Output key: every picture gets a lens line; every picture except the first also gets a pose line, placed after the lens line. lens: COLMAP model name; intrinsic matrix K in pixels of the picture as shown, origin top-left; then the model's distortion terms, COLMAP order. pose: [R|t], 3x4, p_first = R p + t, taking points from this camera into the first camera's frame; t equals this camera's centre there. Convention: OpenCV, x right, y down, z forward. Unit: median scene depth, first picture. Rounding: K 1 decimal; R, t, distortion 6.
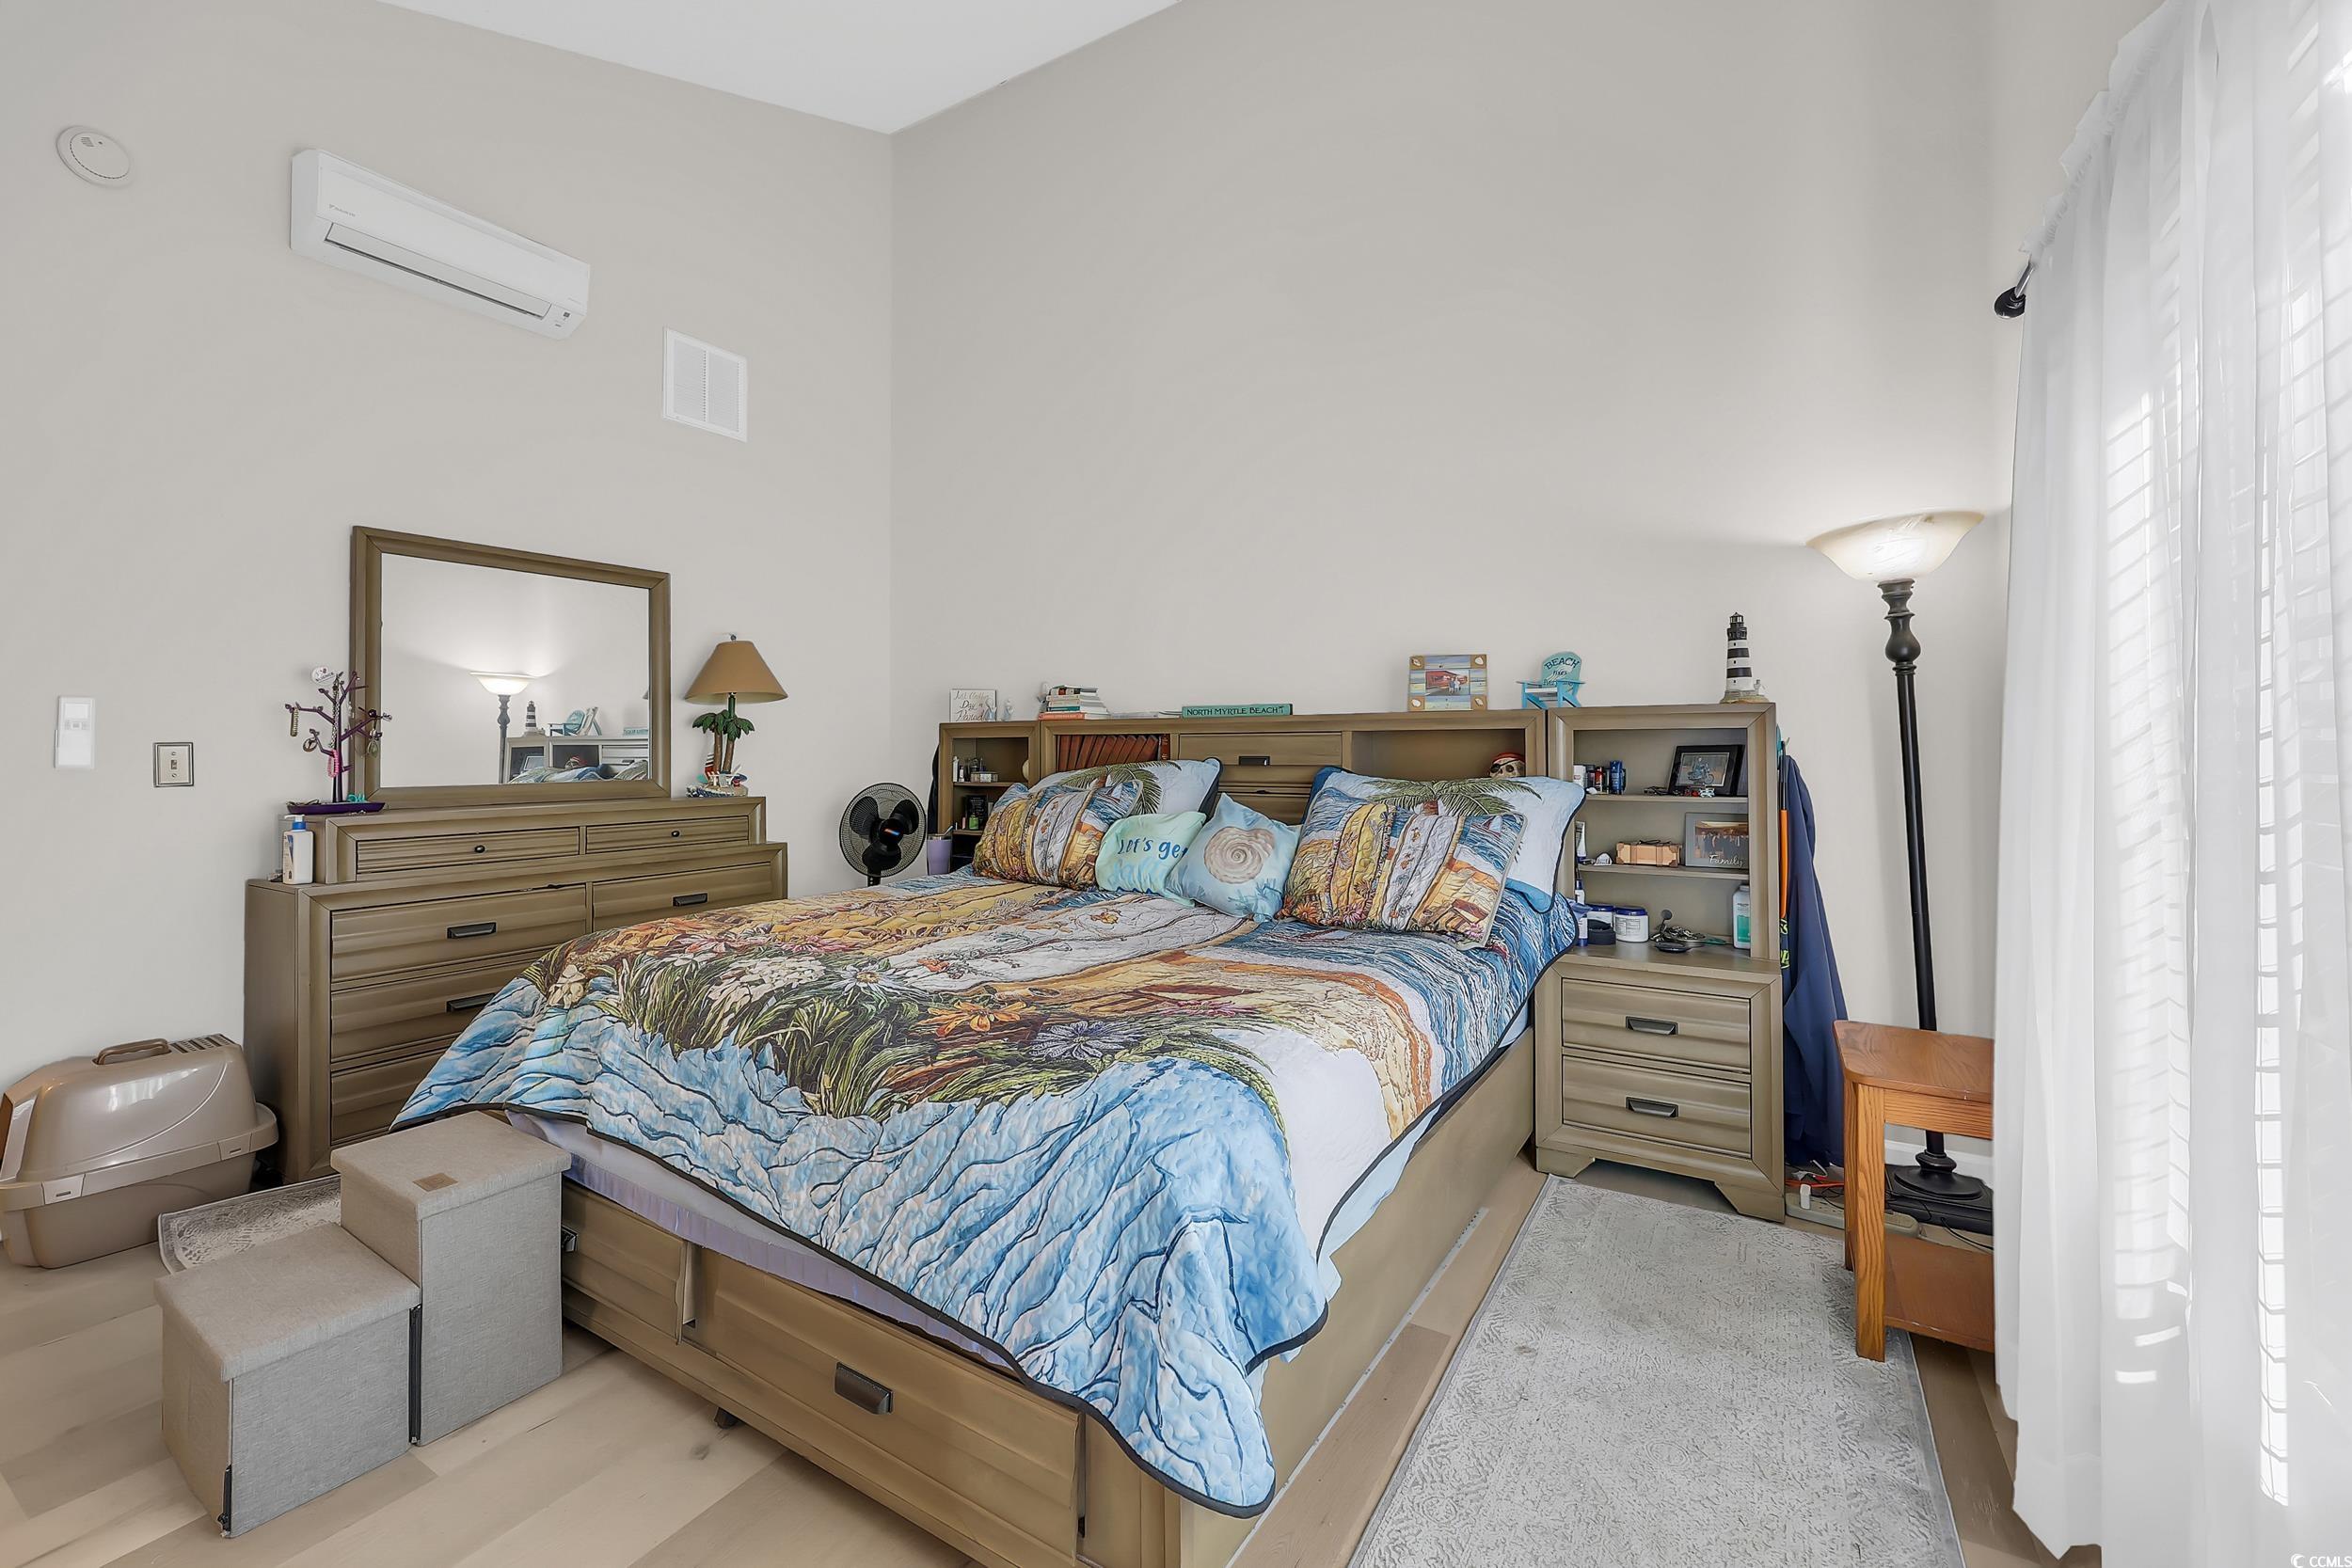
lens RADIAL K [[958.4, 0, 1175.1], [0, 958.4, 751.7], [0, 0, 1]] dist [-0.001692, -0.000224]
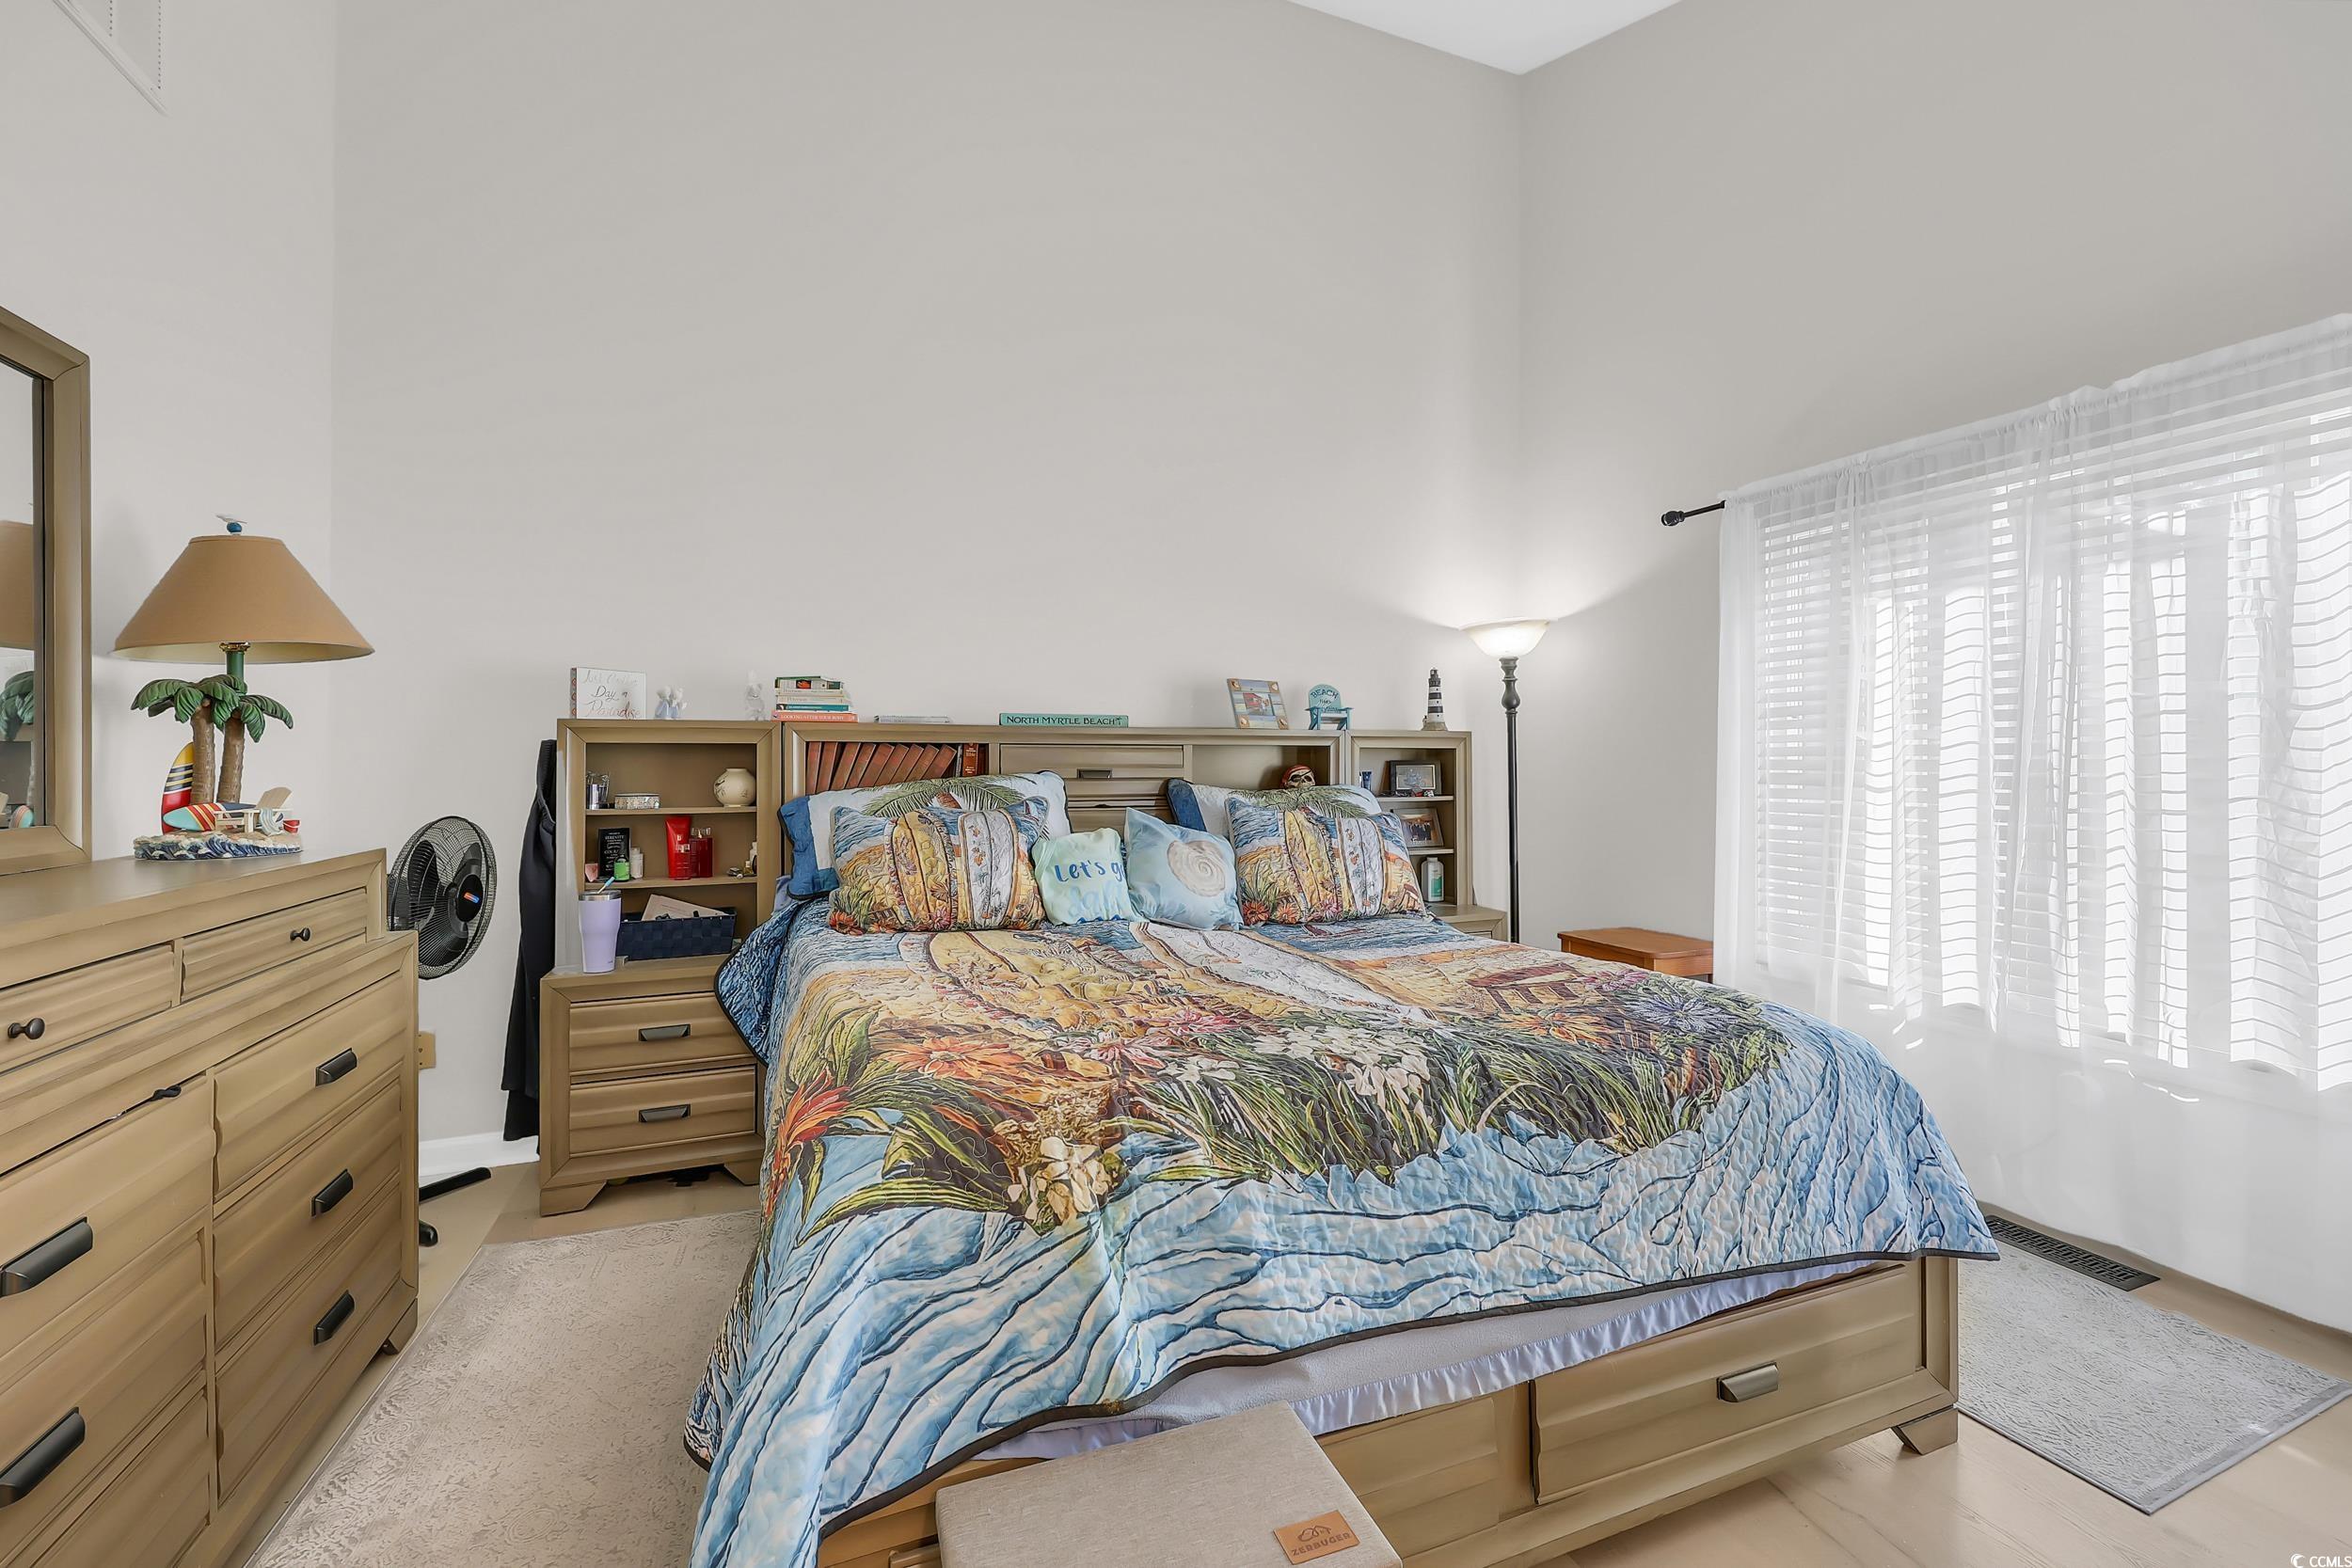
lens RADIAL K [[948.4, 0, 1172.9], [0, 948.4, 774.7], [0, 0, 1]] dist [-0.001926, 0.000613]
pose [[0.601549, -0.006345, 0.798811, -0.844545], [-0.000612, 0.999965, 0.008403, 0.003203], [-0.798836, -0.005544, 0.601524, 0.497244]]
